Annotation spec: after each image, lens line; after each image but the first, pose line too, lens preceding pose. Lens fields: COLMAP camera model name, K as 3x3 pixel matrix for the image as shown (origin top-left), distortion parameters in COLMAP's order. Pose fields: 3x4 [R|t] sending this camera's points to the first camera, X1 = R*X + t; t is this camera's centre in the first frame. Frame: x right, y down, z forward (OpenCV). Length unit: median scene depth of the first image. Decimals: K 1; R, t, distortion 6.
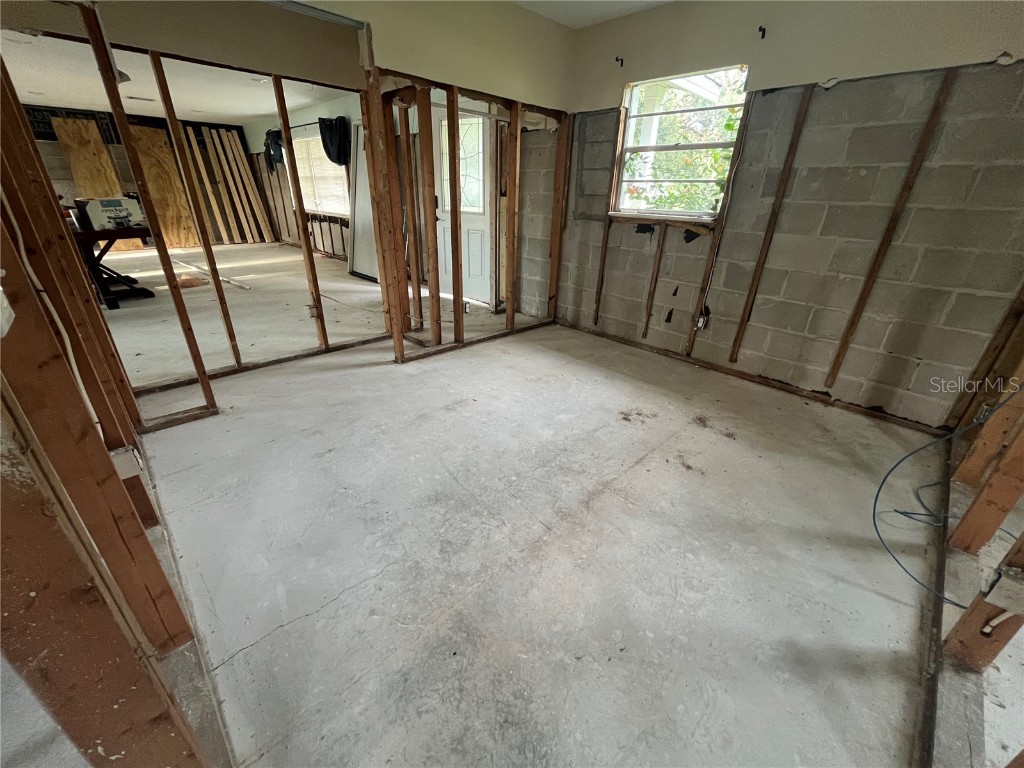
lens RADIAL K [[413.5, 0, 512.0], [0, 413.5, 384.0], [0, 0, 1]] dist [-0.000966, -0.000544]
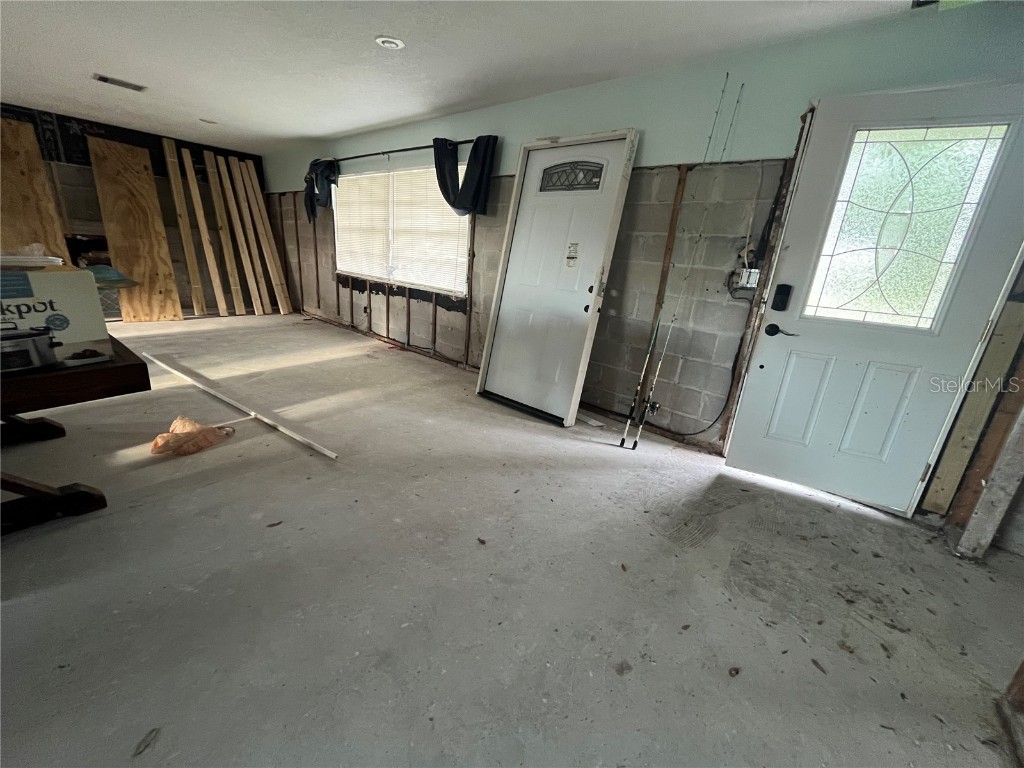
lens RADIAL K [[413.5, 0, 512.0], [0, 413.5, 384.0], [0, 0, 1]] dist [-0.000966, -0.000544]
pose [[0.995290, 0.025460, 0.093538, -0.311243], [-0.013119, 0.991394, -0.130251, -0.161967], [-0.096049, 0.128411, 0.987059, 0.337564]]
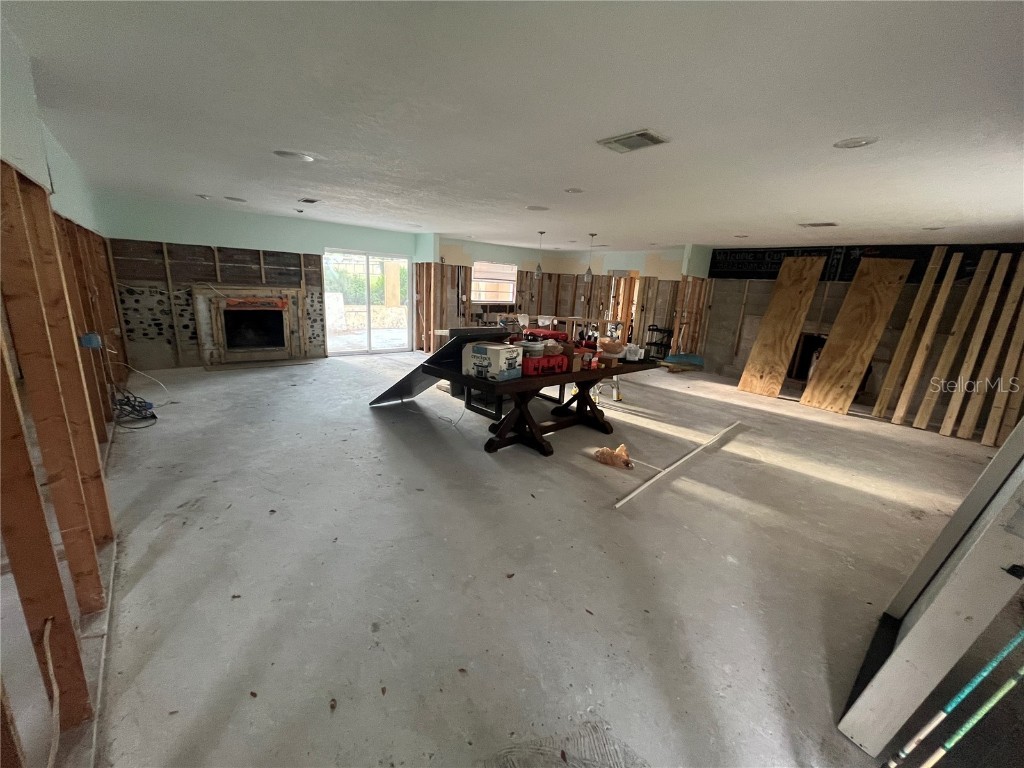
lens RADIAL K [[413.5, 0, 512.0], [0, 413.5, 384.0], [0, 0, 1]] dist [-0.000966, -0.000544]
pose [[-0.077750, 0.214995, -0.973515, -0.066028], [-0.476604, 0.849650, 0.225705, -0.278495], [0.875673, 0.481530, 0.036407, 0.492176]]
